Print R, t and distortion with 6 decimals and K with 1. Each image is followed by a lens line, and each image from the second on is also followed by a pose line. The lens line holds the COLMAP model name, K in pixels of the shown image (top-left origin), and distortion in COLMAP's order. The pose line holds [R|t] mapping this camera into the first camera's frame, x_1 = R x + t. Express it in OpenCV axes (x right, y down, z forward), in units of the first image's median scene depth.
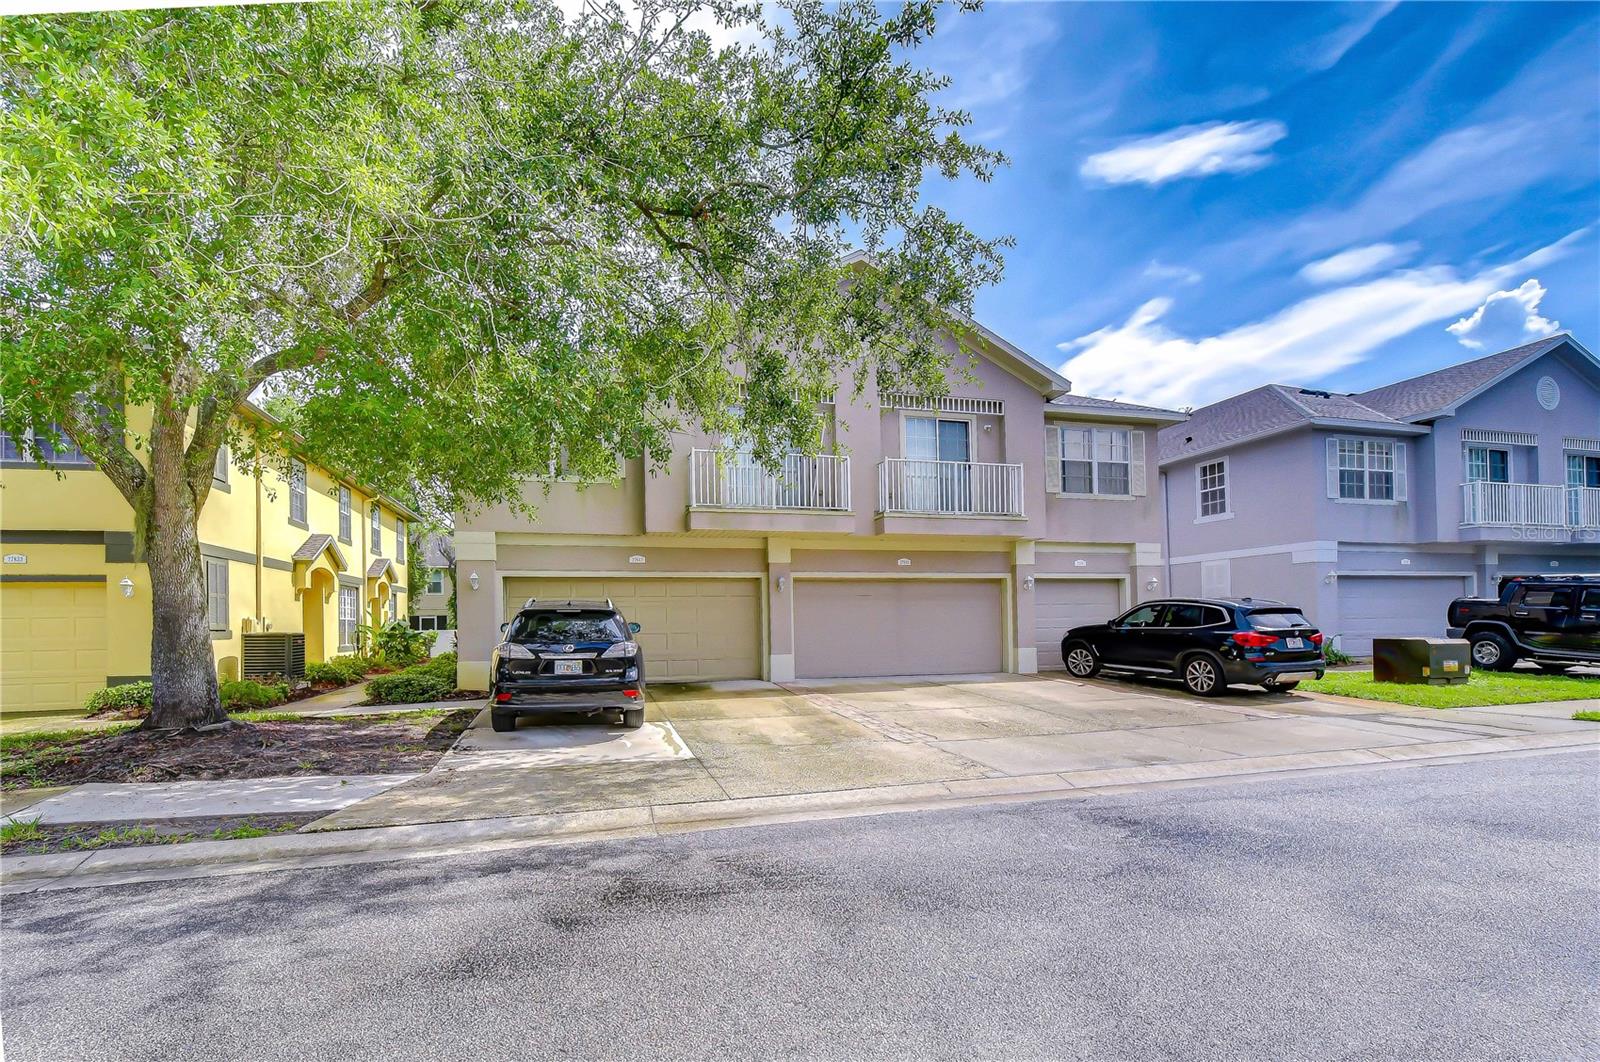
lens RADIAL K [[744.7, 0, 793.6], [0, 744.7, 583.5], [0, 0, 1]] dist [0.001615, -0.000388]
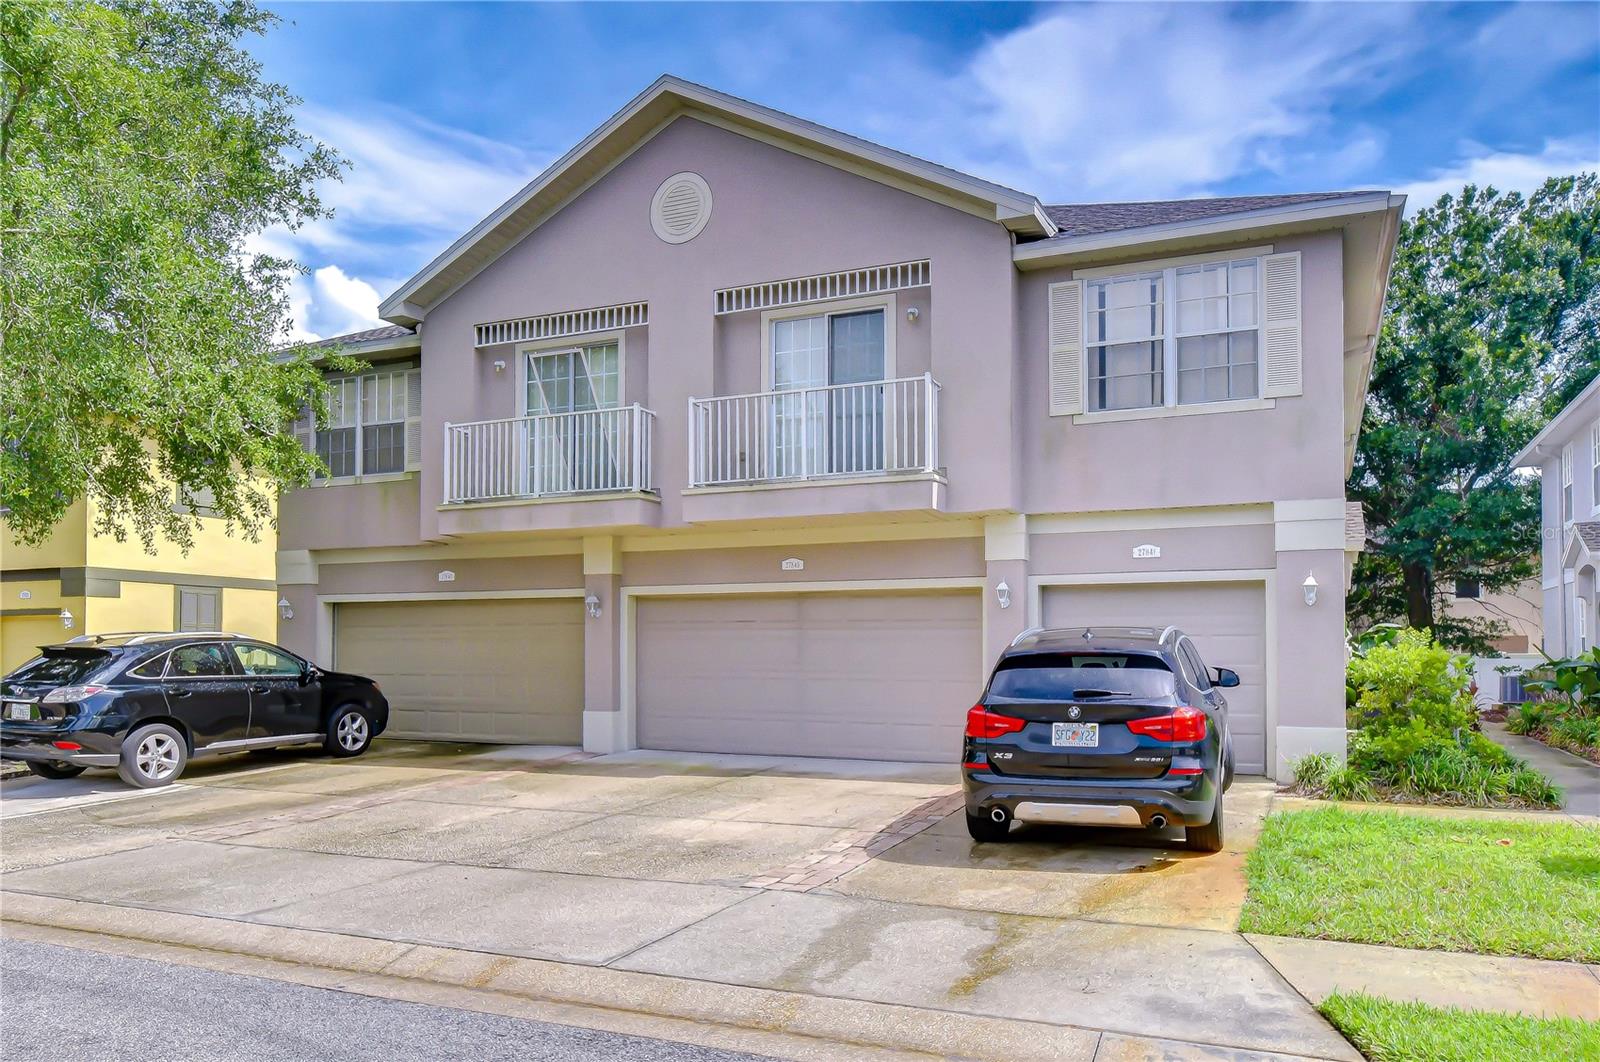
lens RADIAL K [[1161.3, 0, 789.6], [0, 1161.3, 590.5], [0, 0, 1]] dist [-0.009672, 0.002708]
pose [[0.770570, -0.020875, -0.637013, 0.775486], [0.022333, 0.999734, -0.005747, -0.003028], [0.636963, -0.009798, 0.770832, 0.303147]]
